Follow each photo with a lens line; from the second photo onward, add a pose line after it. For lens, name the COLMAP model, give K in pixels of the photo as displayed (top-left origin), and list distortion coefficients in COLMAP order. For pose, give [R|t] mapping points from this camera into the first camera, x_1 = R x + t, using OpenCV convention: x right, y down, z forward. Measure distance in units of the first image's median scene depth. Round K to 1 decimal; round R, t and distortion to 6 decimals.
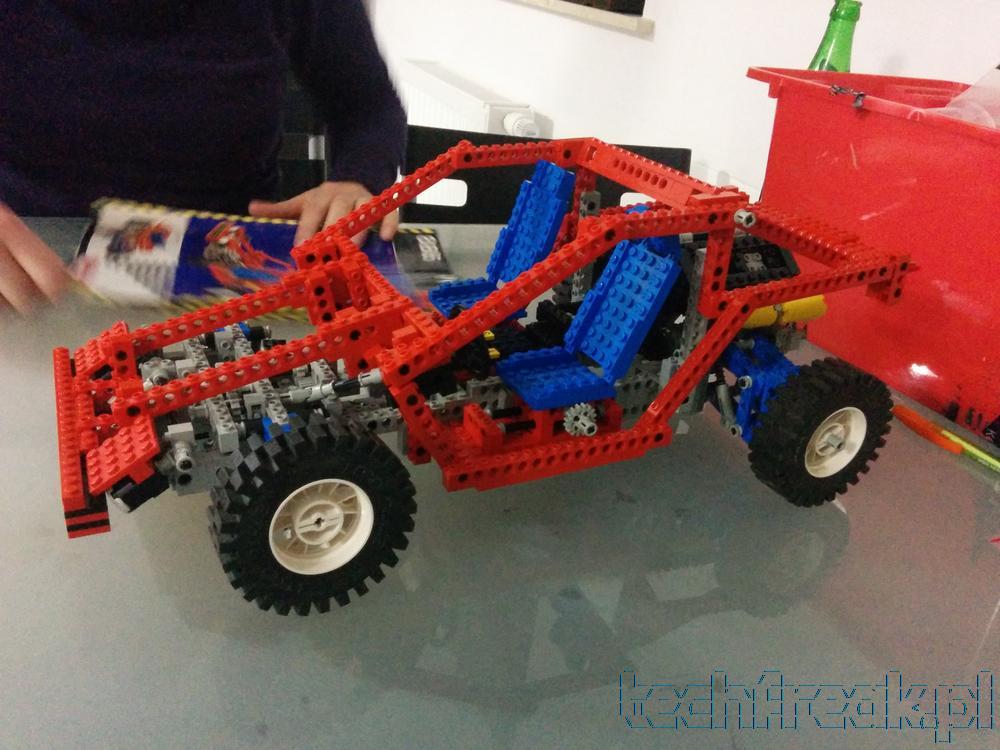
lens RADIAL K [[927.6, 0, 500.0], [0, 927.6, 375.0], [0, 0, 1]] dist [0.034479, -0.010498]
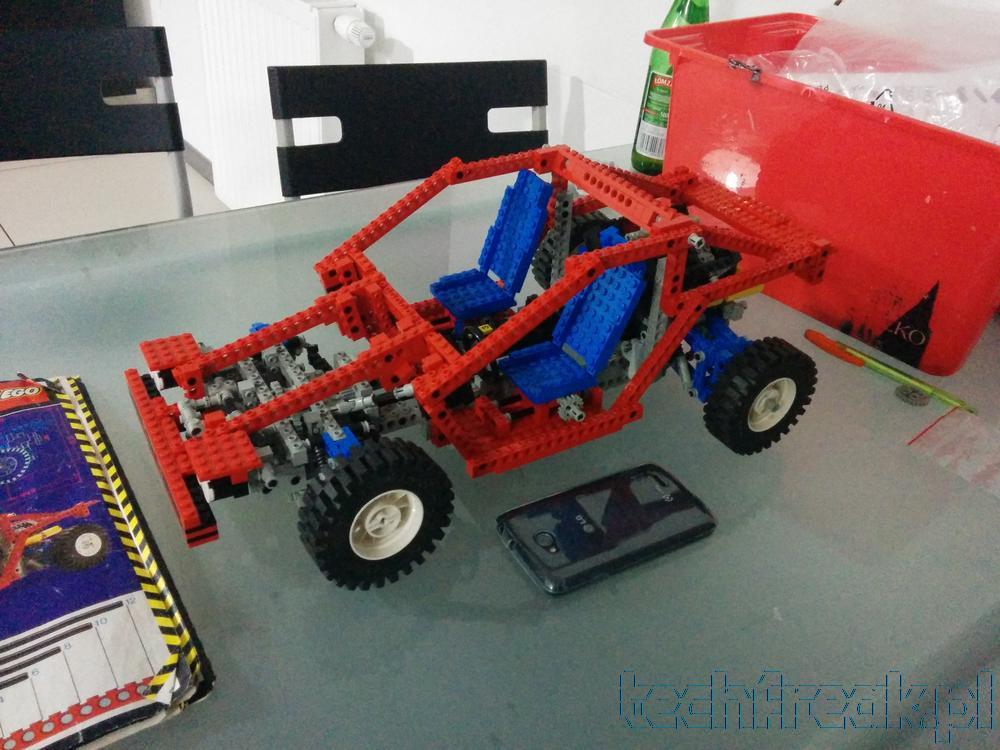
lens RADIAL K [[930.7, 0, 521.4], [0, 930.7, 373.7], [0, 0, 1]] dist [0.045573, -0.011215]
pose [[0.995617, -0.064132, 0.068066, -0.062845], [0.053096, 0.986784, 0.153095, -0.193202], [-0.076984, -0.148810, 0.985865, -0.225299]]
